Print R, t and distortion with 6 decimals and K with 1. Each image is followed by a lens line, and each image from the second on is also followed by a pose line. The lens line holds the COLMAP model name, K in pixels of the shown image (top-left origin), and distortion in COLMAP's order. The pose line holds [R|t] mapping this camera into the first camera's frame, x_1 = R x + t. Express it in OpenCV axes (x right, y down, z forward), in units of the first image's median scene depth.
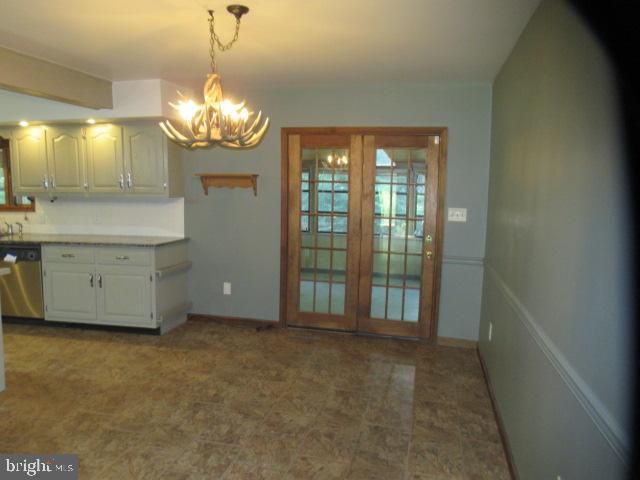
lens RADIAL K [[479.5, 0, 320.0], [0, 479.5, 240.0], [0, 0, 1]] dist [-0.006508, -0.002845]
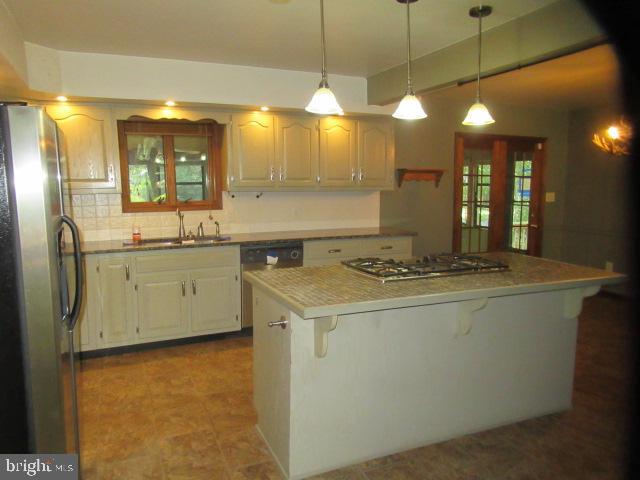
lens RADIAL K [[495.2, 0, 320.0], [0, 495.2, 240.0], [0, 0, 1]] dist [0.047688, -0.002486]
pose [[0.778739, -0.078248, 0.622448, -1.435211], [0.076303, 0.996638, 0.029826, -0.025023], [-0.622690, 0.024268, 0.782092, 0.275913]]
